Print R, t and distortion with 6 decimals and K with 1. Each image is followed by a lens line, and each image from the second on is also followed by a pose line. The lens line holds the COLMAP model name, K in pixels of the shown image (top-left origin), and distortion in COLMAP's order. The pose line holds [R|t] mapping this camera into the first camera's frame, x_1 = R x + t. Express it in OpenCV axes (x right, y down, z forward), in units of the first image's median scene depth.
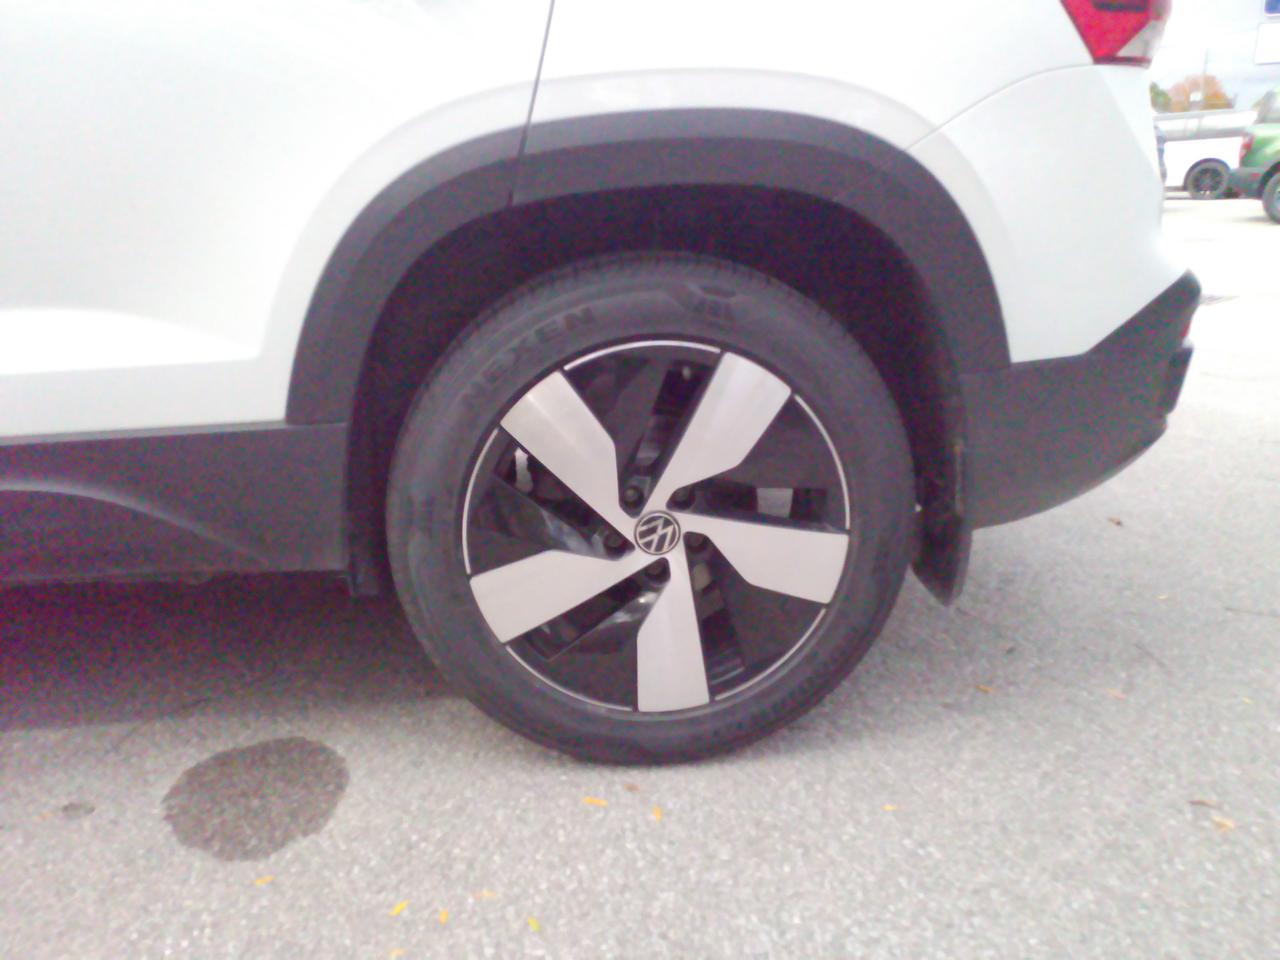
lens RADIAL K [[991.2, 0, 610.2], [0, 991.2, 496.2], [0, 0, 1]] dist [0.004066, -0.001429]
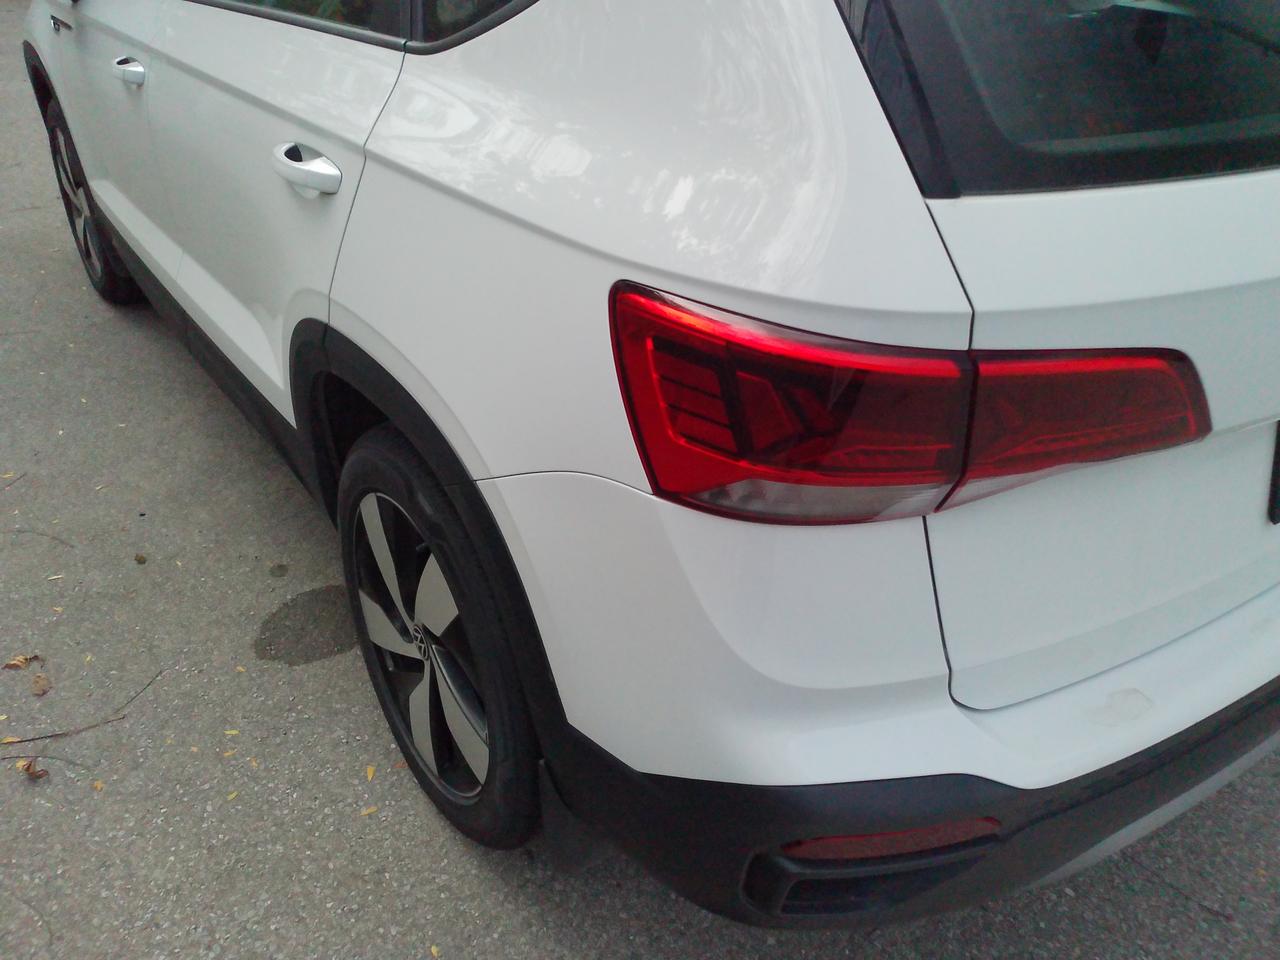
lens RADIAL K [[981.3, 0, 617.3], [0, 981.3, 484.7], [0, 0, 1]] dist [0.012201, -0.003023]
pose [[0.511240, 0.487973, -0.707471, 0.950252], [-0.306825, 0.872562, 0.380123, -0.679067], [0.802802, 0.022736, 0.595812, 0.468998]]
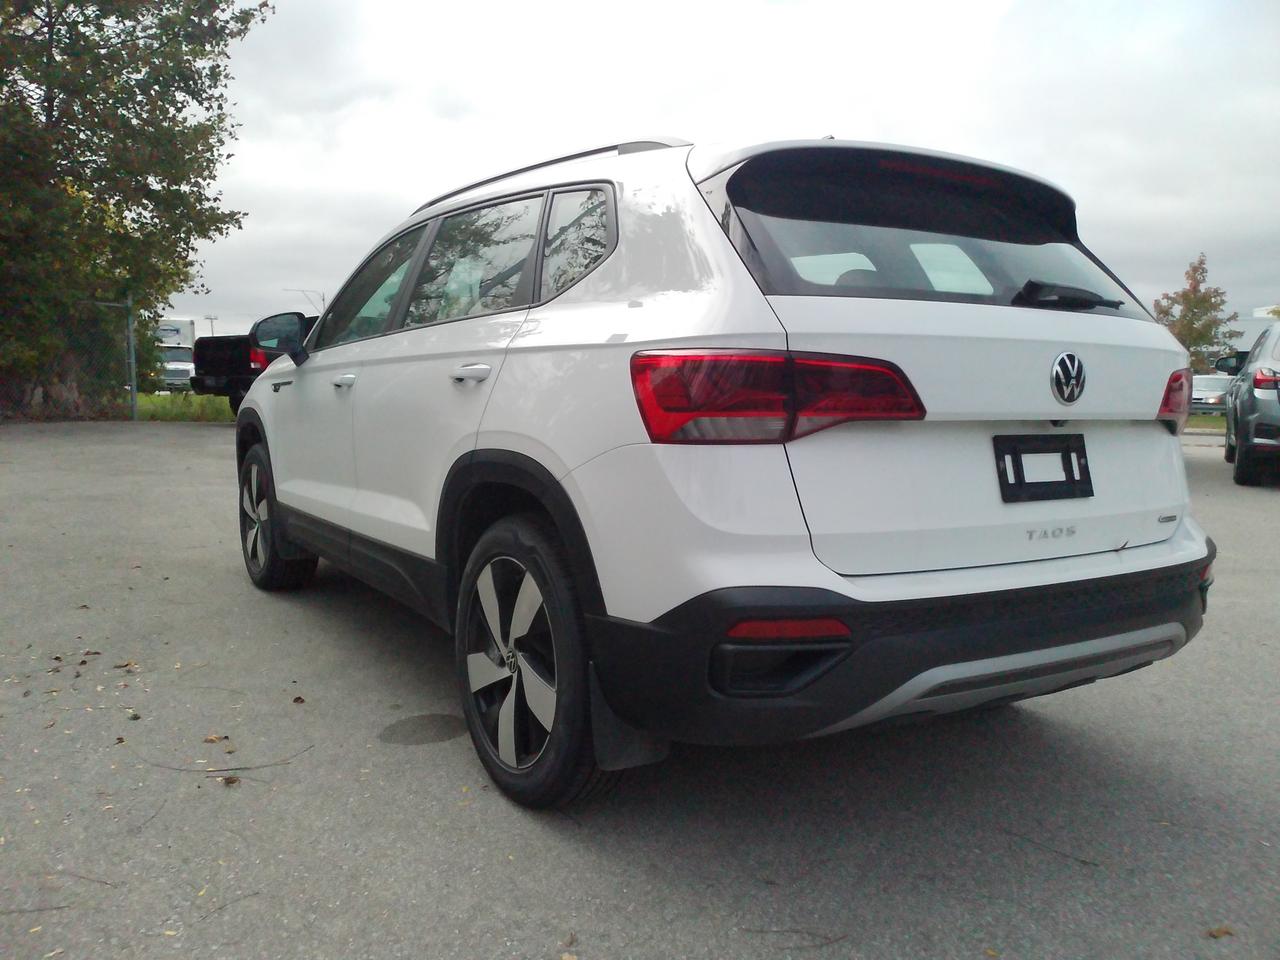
lens RADIAL K [[991.2, 0, 610.2], [0, 991.2, 496.2], [0, 0, 1]] dist [0.004066, -0.001429]
pose [[0.460999, 0.136979, -0.876765, 1.736200], [-0.299944, 0.953917, -0.008677, -0.296999], [0.835173, 0.266980, 0.480841, 0.181032]]
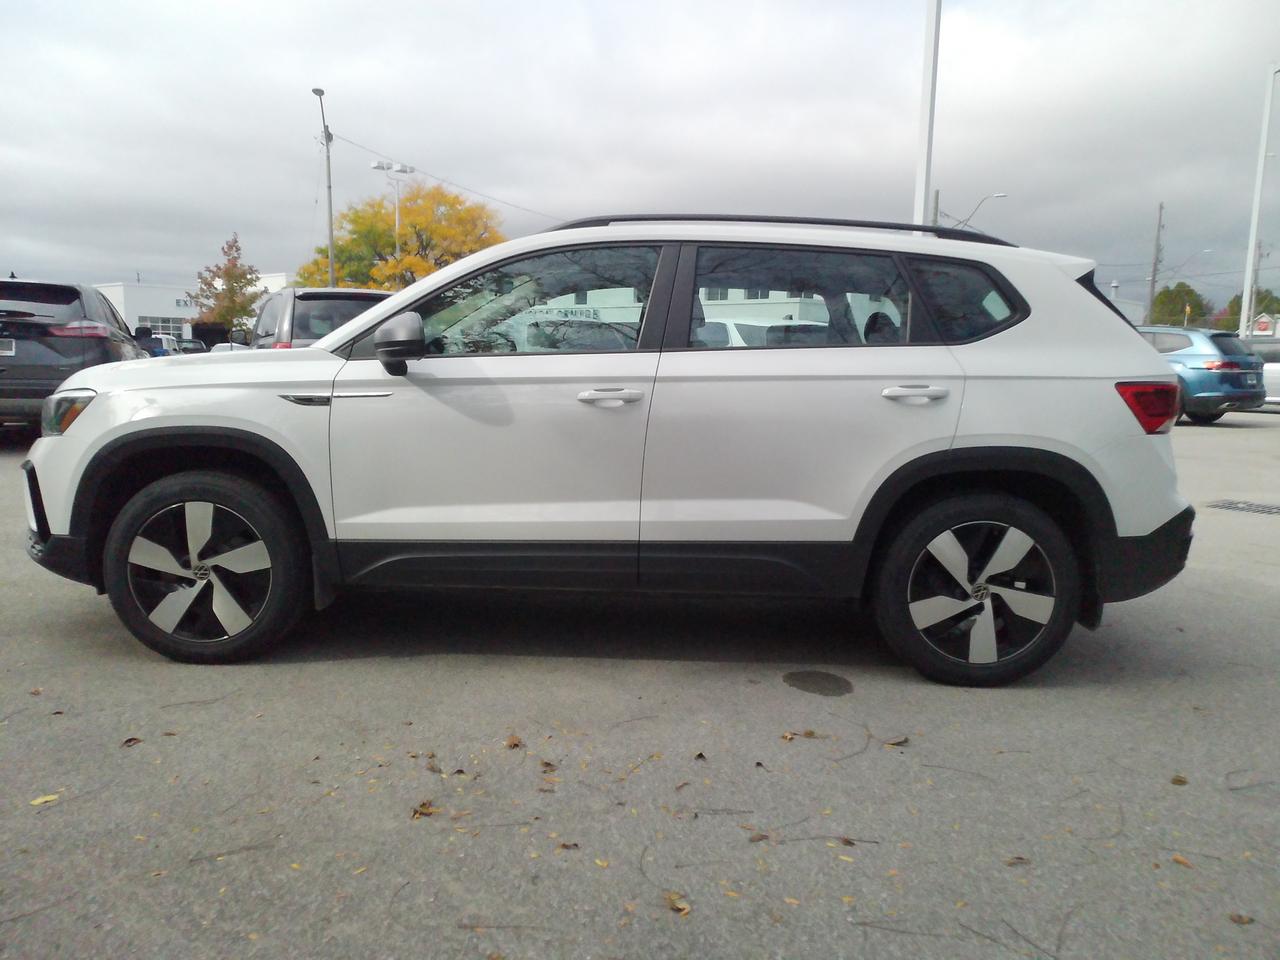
lens RADIAL K [[981.3, 0, 617.3], [0, 981.3, 484.7], [0, 0, 1]] dist [0.012201, -0.003023]
pose [[0.993288, 0.057494, -0.100370, -0.683696], [-0.075093, 0.980525, -0.181474, 0.311714], [0.087981, 0.187793, 0.978260, -1.754809]]
